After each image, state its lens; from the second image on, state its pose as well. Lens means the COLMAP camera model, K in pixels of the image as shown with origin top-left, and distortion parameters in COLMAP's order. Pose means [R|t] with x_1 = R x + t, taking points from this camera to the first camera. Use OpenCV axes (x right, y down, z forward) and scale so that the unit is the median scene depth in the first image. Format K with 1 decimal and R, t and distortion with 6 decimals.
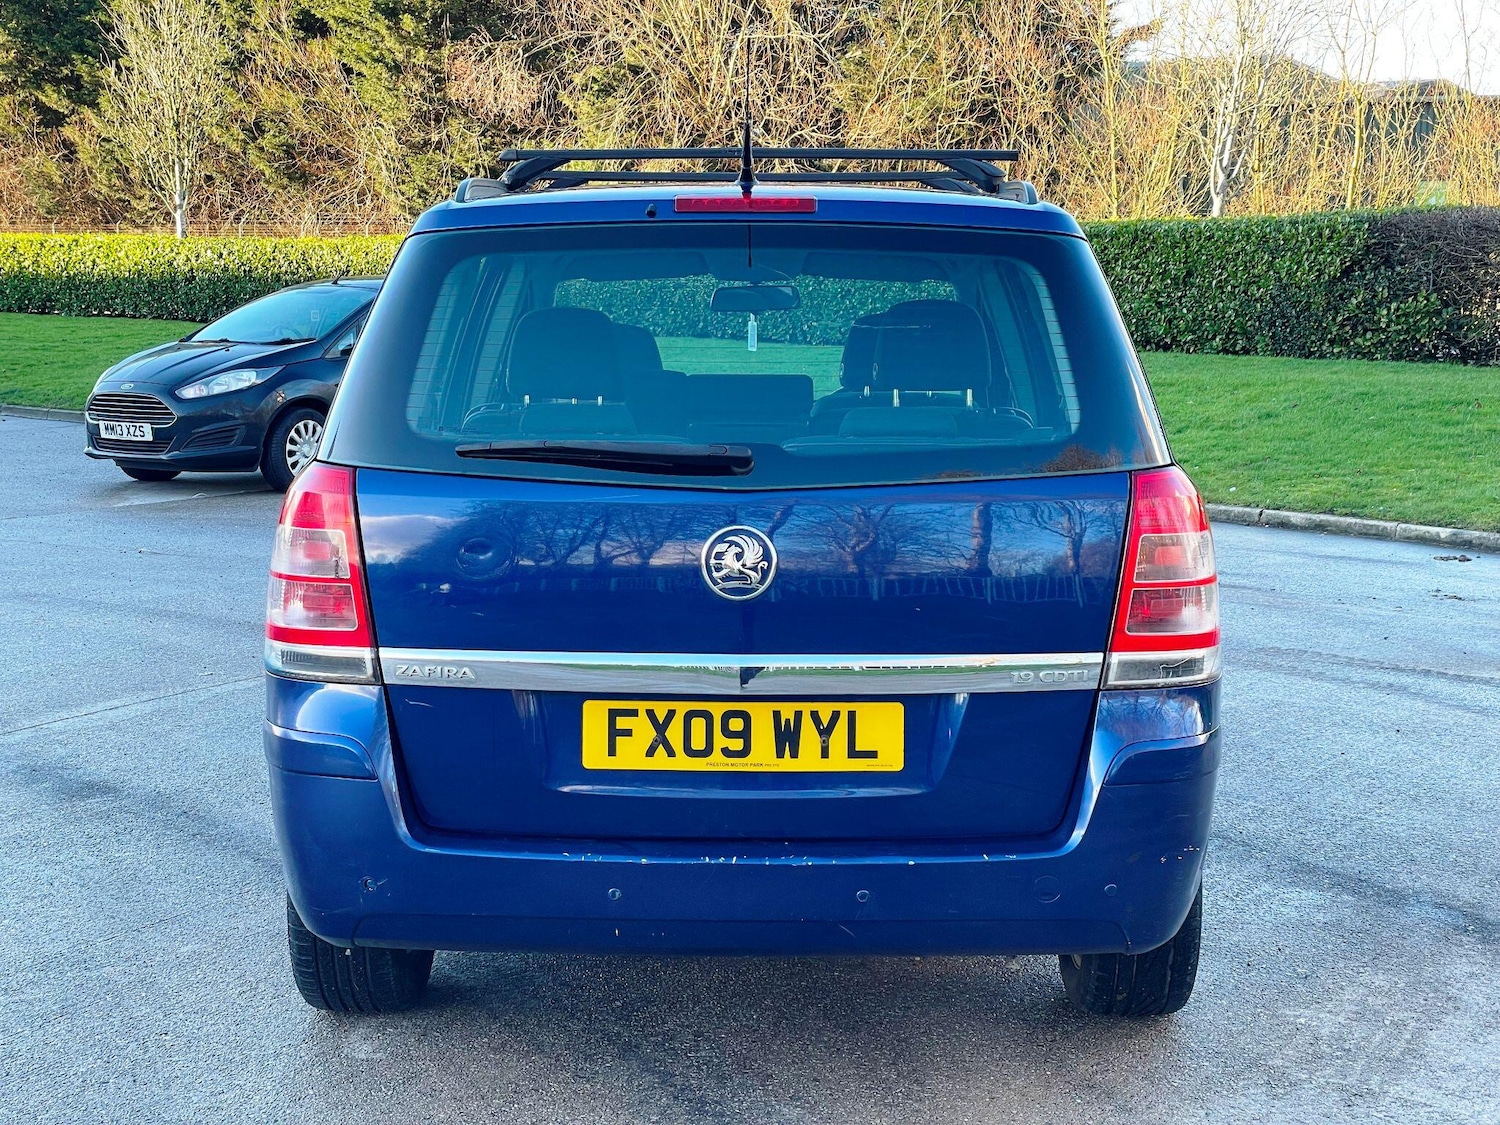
lens RADIAL K [[2213.2, 0, 750.0], [0, 2213.2, 562.5], [0, 0, 1]] dist [0.150686, -0.115755]
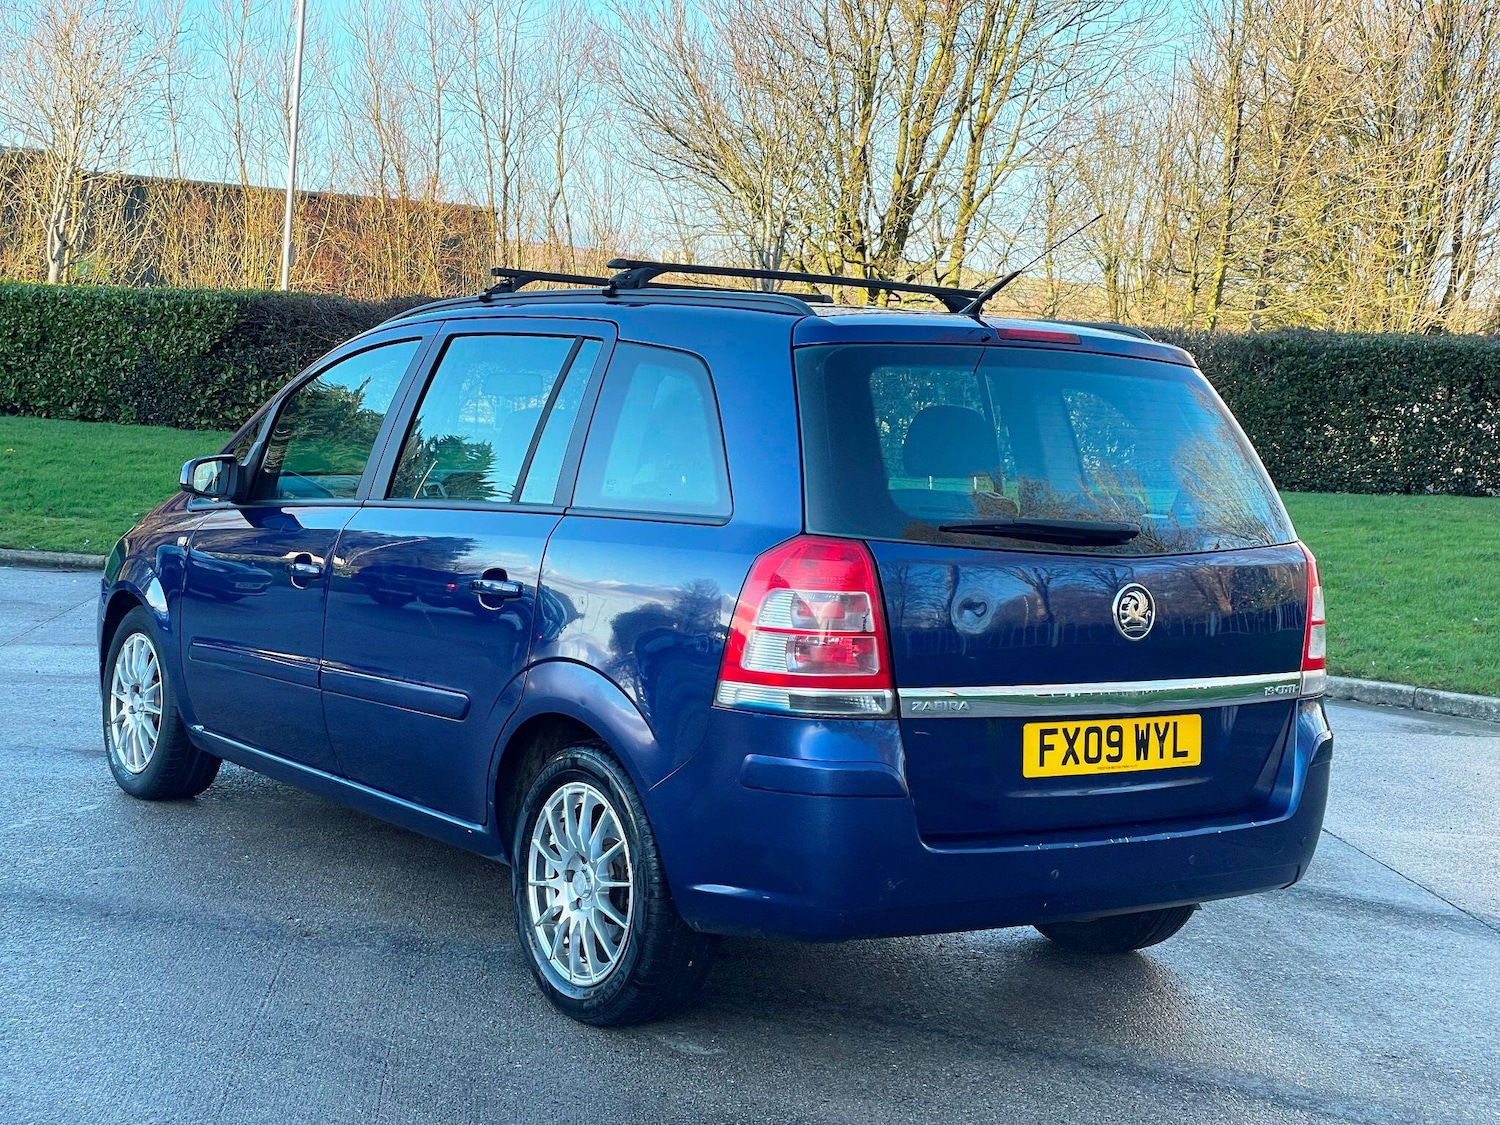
lens RADIAL K [[2213.2, 0, 750.0], [0, 2213.2, 562.5], [0, 0, 1]] dist [0.150686, -0.115755]
pose [[0.809714, -0.006979, 0.586783, -0.946132], [0.024113, 0.999480, -0.021387, -0.006406], [-0.586329, 0.031466, 0.809462, 0.062414]]
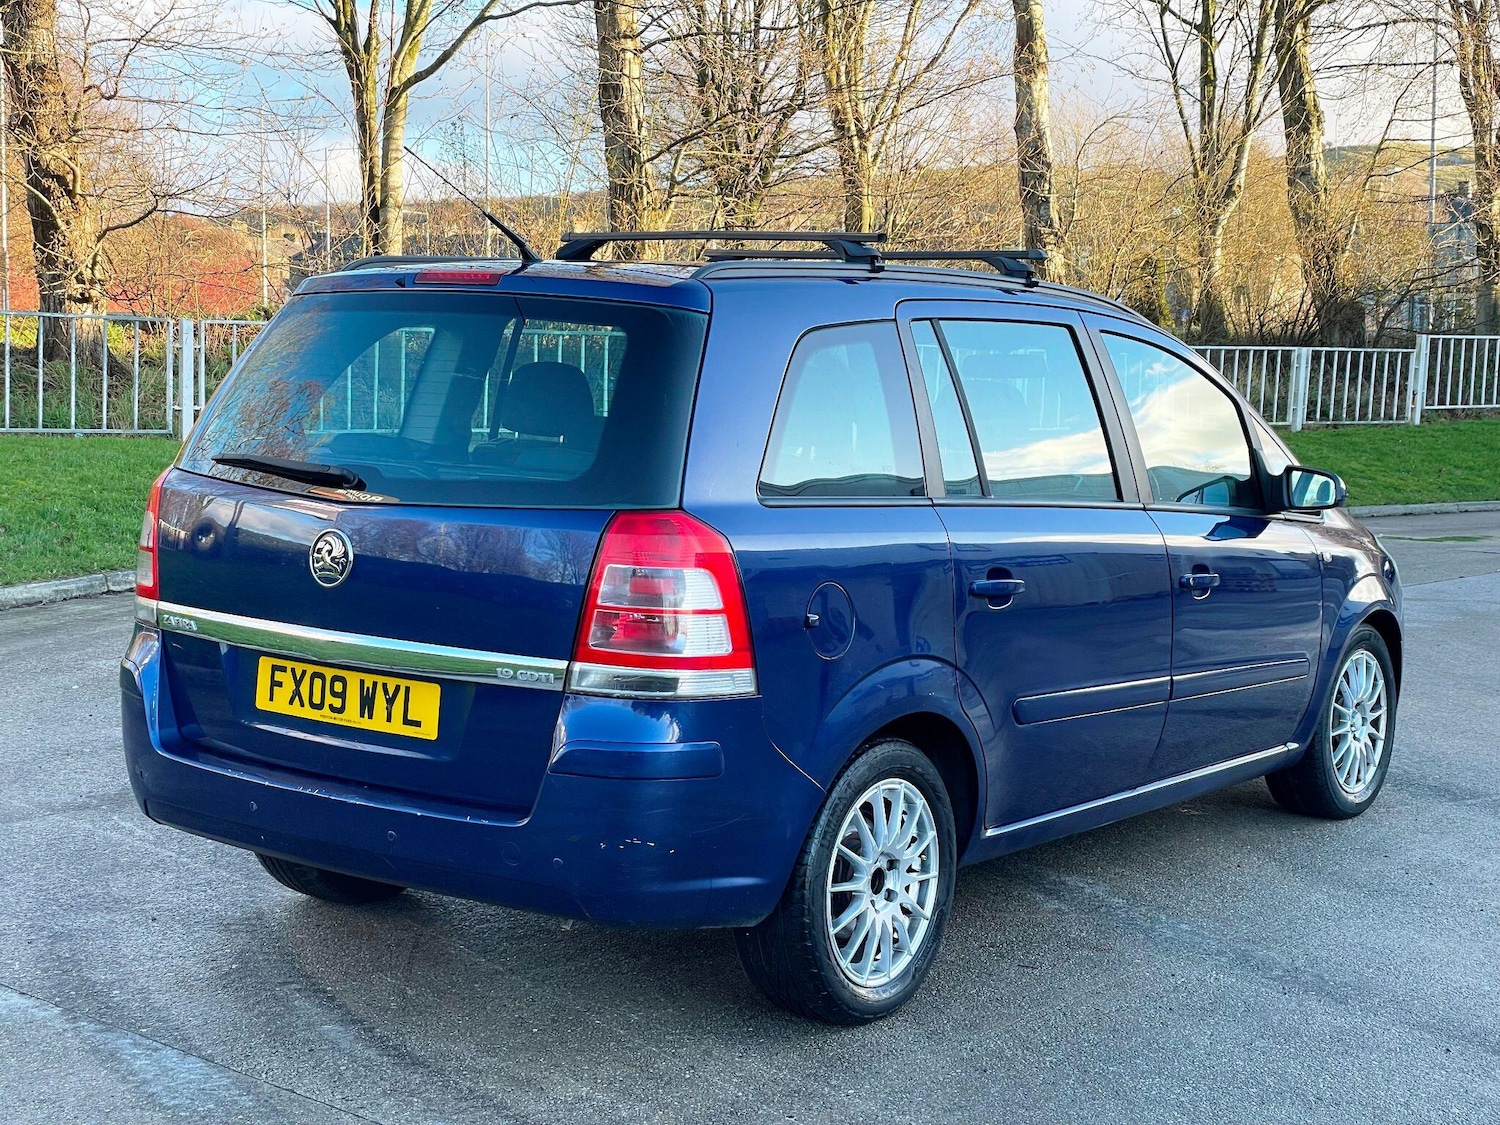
lens RADIAL K [[2213.2, 0, 750.0], [0, 2213.2, 562.5], [0, 0, 1]] dist [0.150686, -0.115755]
pose [[0.811660, 0.081344, -0.578439, 0.909860], [-0.102747, 0.994698, -0.004292, -0.015987], [0.575023, 0.062917, 0.815714, 0.096069]]
